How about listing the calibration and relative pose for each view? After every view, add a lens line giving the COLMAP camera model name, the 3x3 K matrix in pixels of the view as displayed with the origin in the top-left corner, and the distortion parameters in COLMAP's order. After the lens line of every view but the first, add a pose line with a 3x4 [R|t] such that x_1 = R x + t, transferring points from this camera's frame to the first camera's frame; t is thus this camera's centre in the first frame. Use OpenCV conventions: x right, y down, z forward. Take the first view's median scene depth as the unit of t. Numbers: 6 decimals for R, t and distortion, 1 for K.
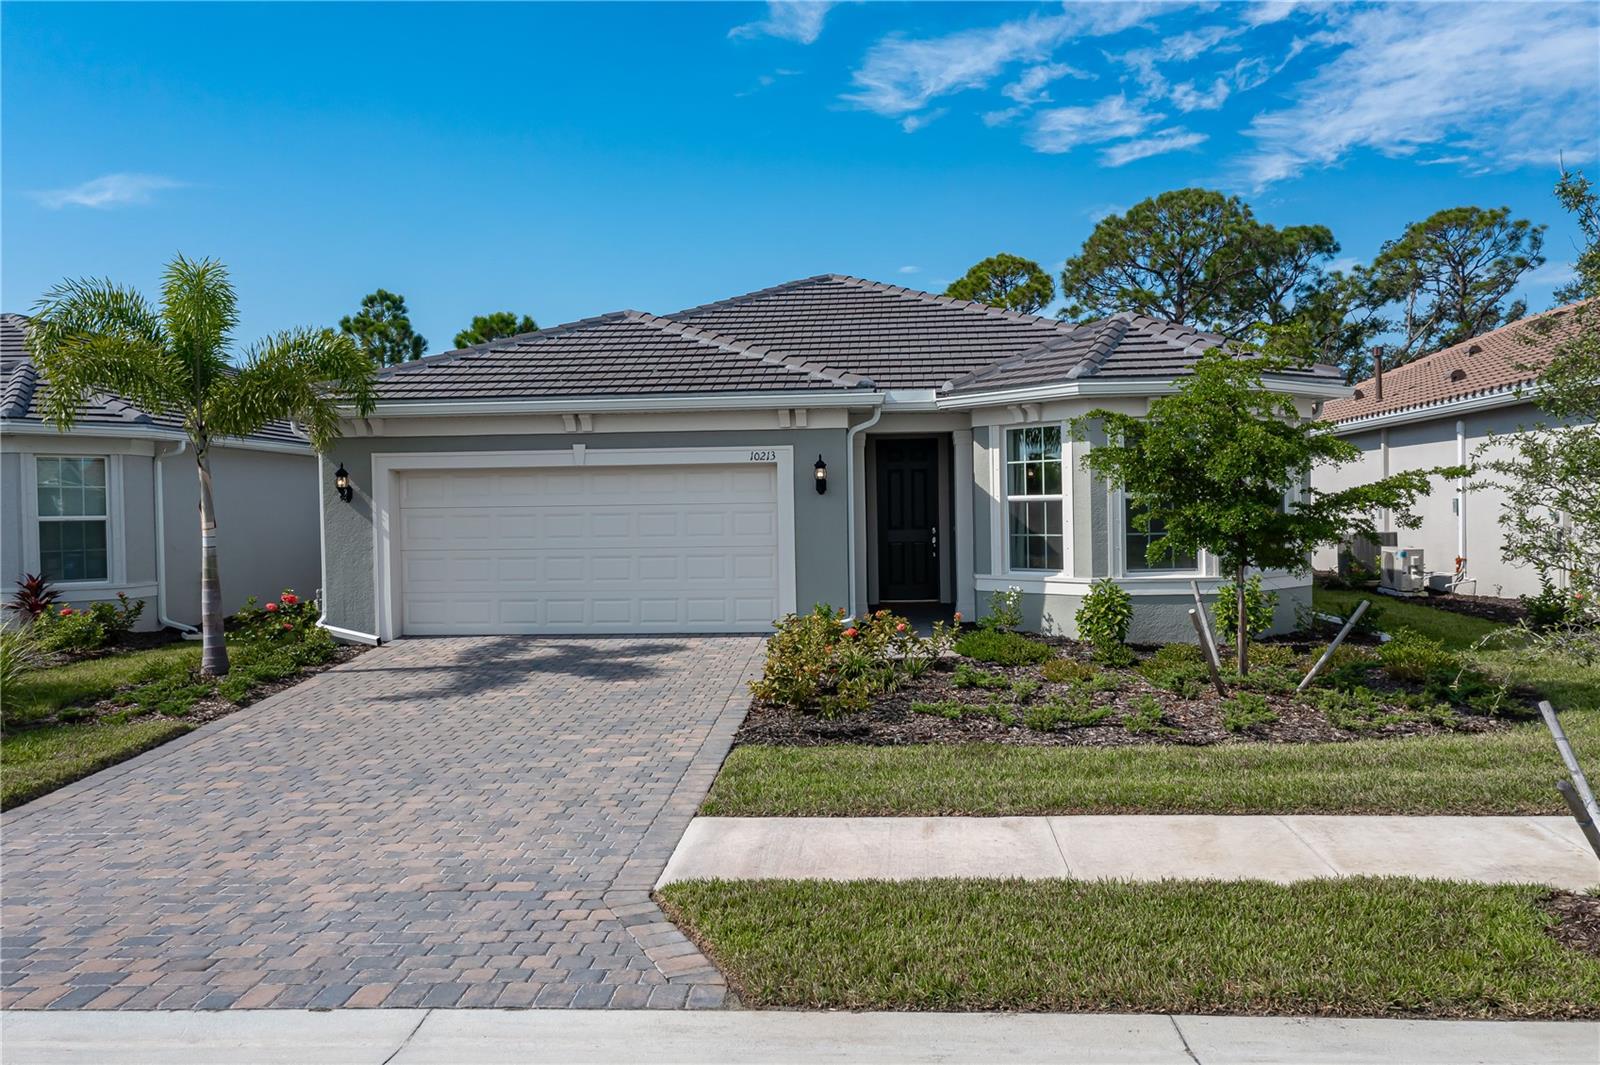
lens RADIAL K [[1282.7, 0, 793.3], [0, 1282.7, 524.0], [0, 0, 1]] dist [-0.005762, 0.061439]
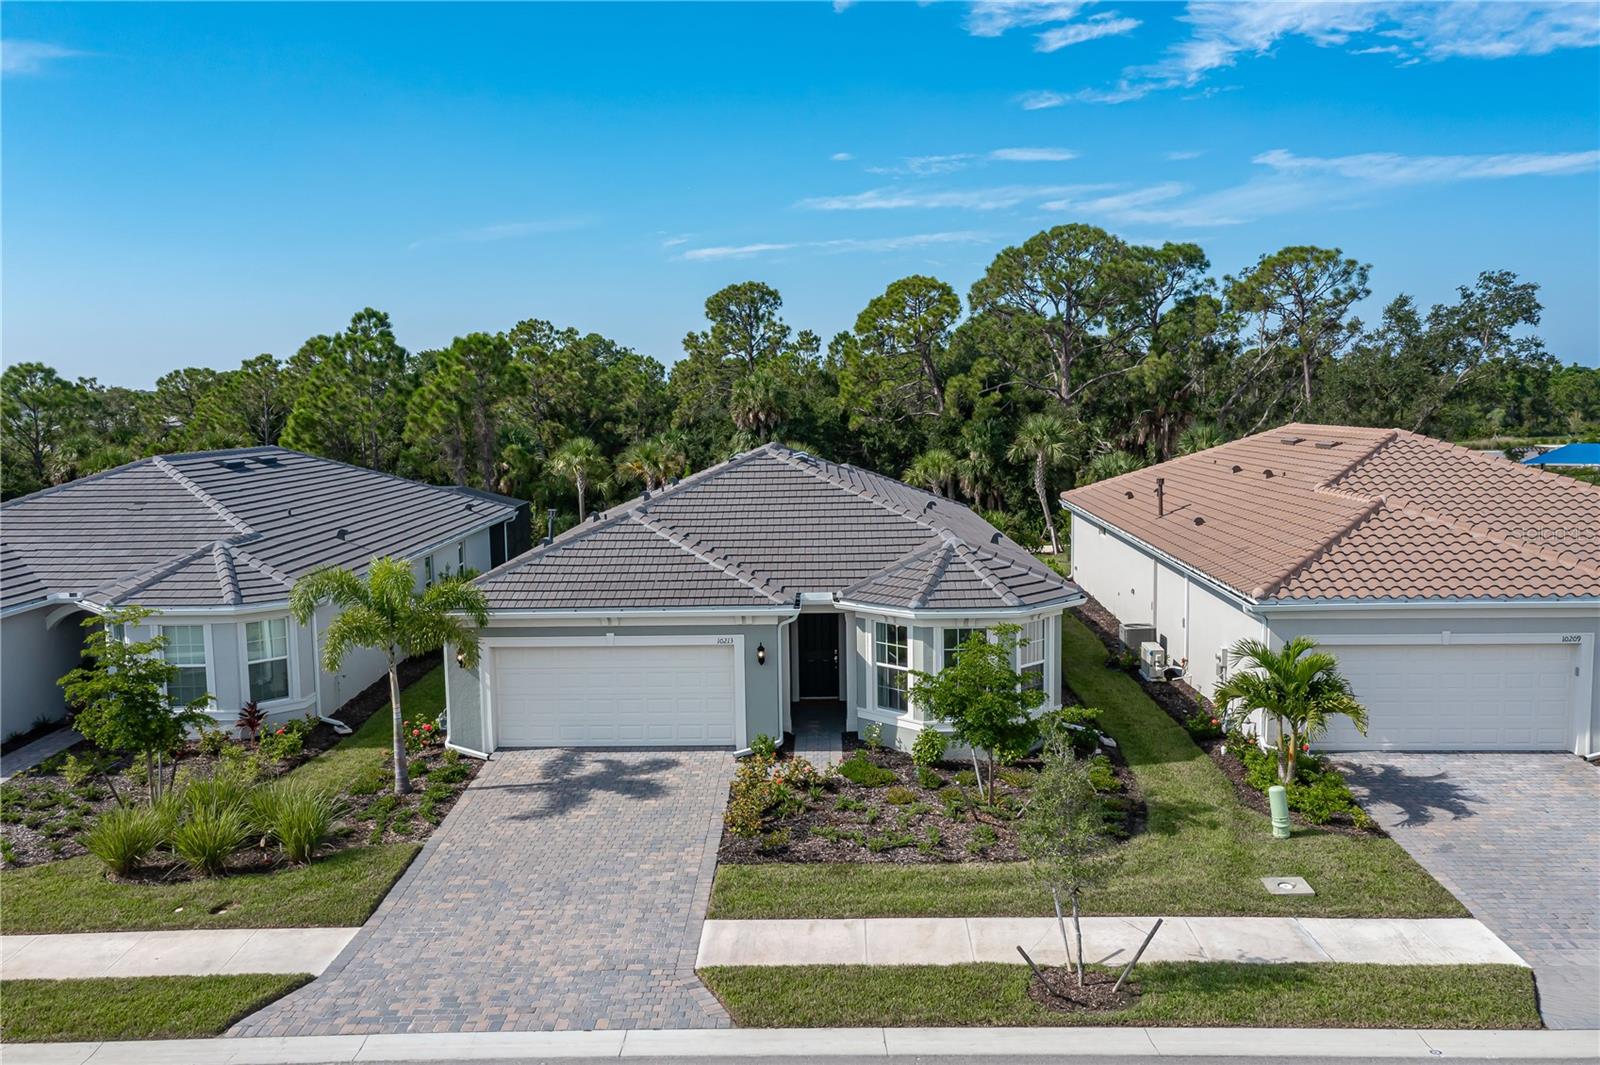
lens RADIAL K [[1282.7, 0, 793.3], [0, 1282.7, 524.0], [0, 0, 1]] dist [-0.005762, 0.061439]
pose [[0.998754, -0.003480, 0.049789, -0.018365], [-0.000679, 0.996527, 0.083264, -0.340832], [-0.049906, -0.083194, 0.995283, -0.612139]]
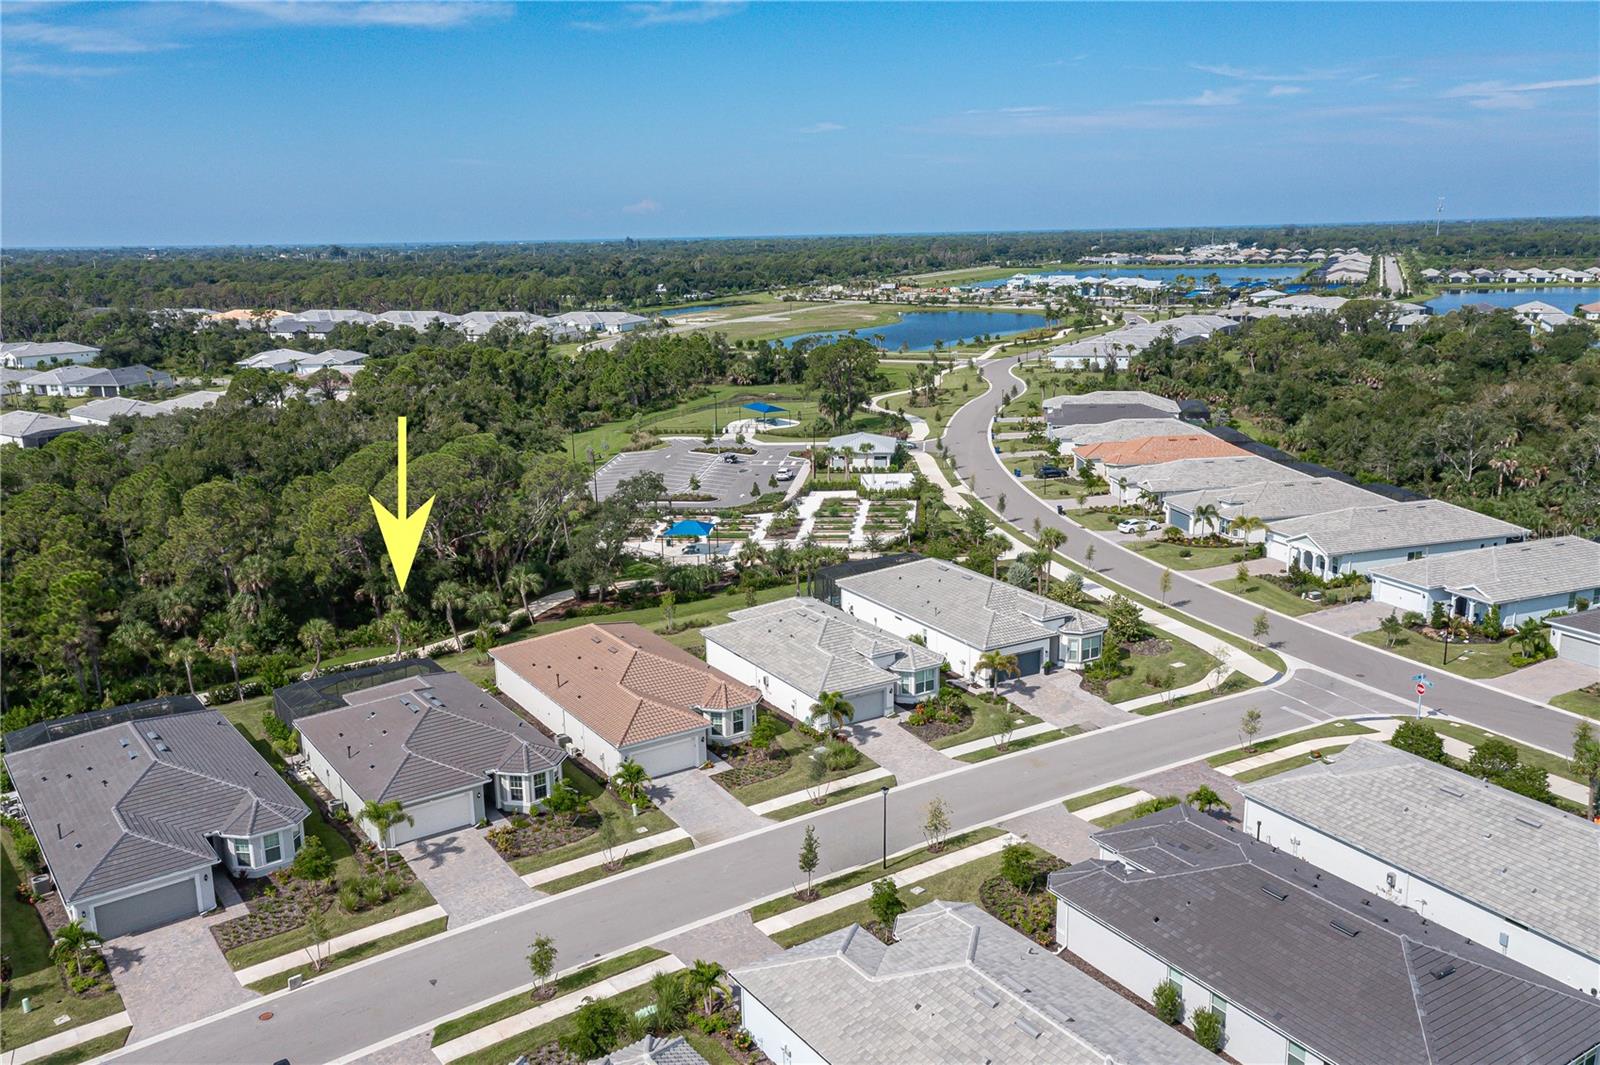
lens RADIAL K [[1282.7, 0, 793.3], [0, 1282.7, 524.0], [0, 0, 1]] dist [-0.005762, 0.061439]
pose [[0.773095, -0.133535, 0.620075, -2.103759], [0.010104, 0.980057, 0.198460, -2.168177], [-0.634210, -0.147163, 0.759026, -3.653106]]
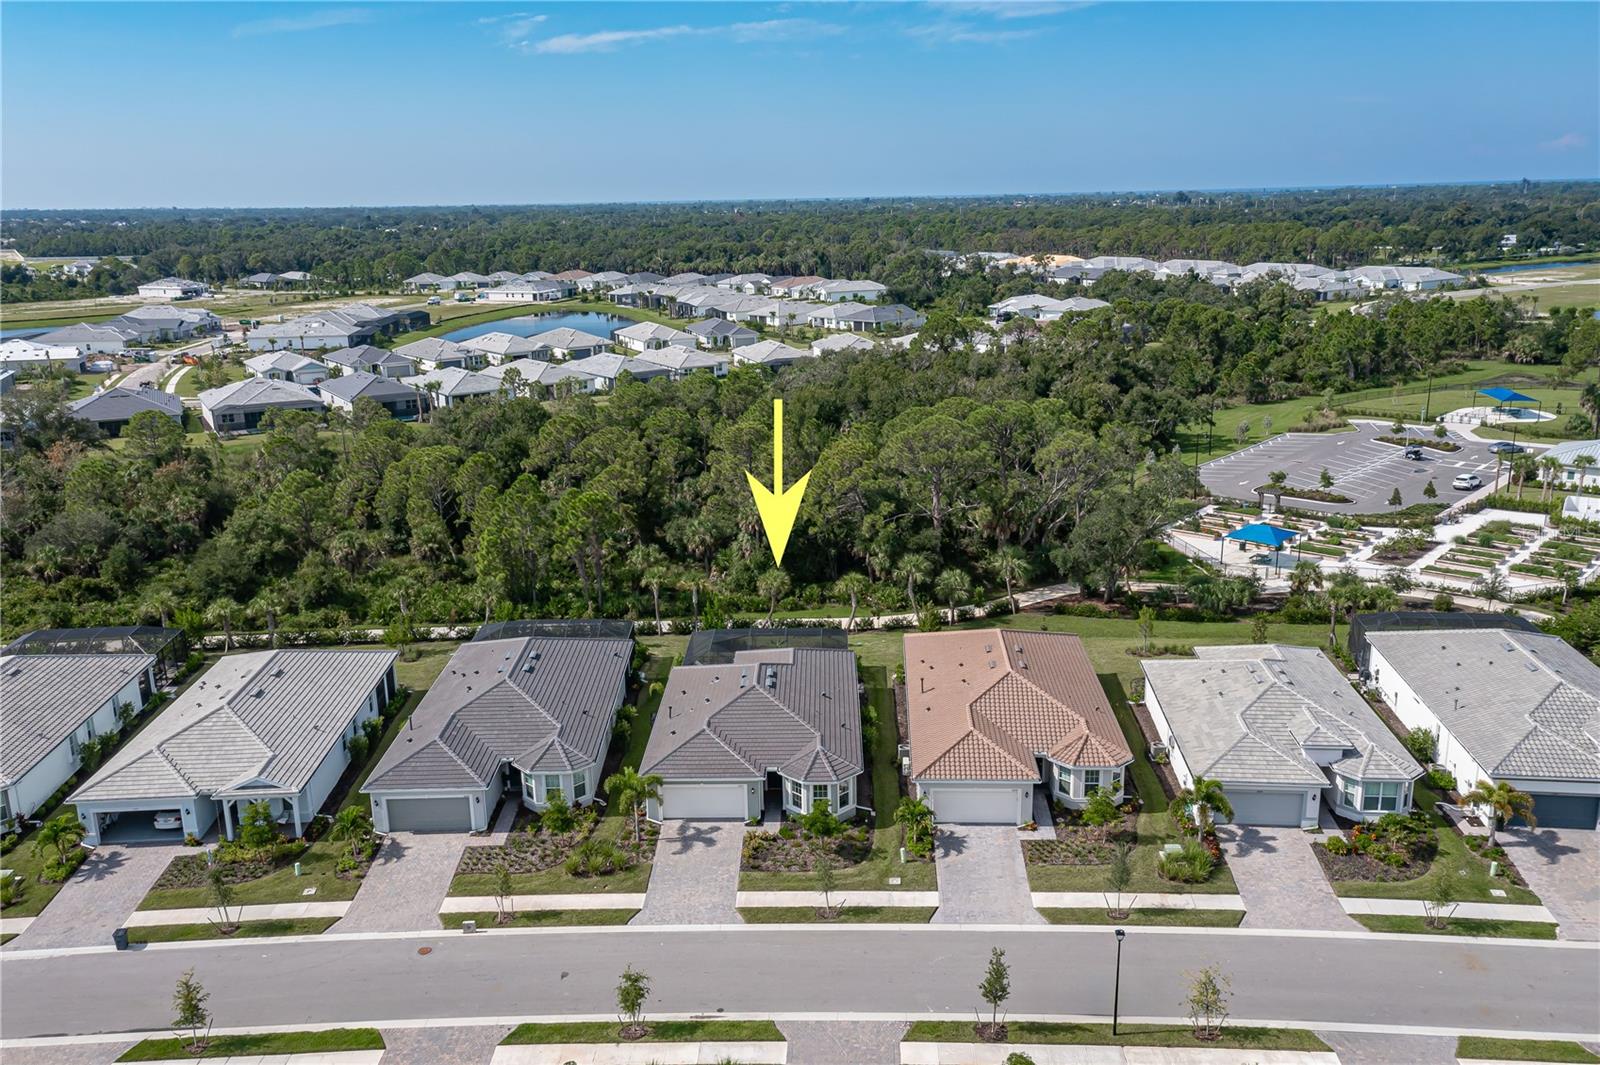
lens RADIAL K [[1282.7, 0, 793.3], [0, 1282.7, 524.0], [0, 0, 1]] dist [-0.005762, 0.061439]
pose [[0.998850, -0.013160, 0.046105, -0.036661], [0.002022, 0.972299, 0.233734, -2.184464], [-0.047904, -0.233372, 0.971207, -3.537668]]
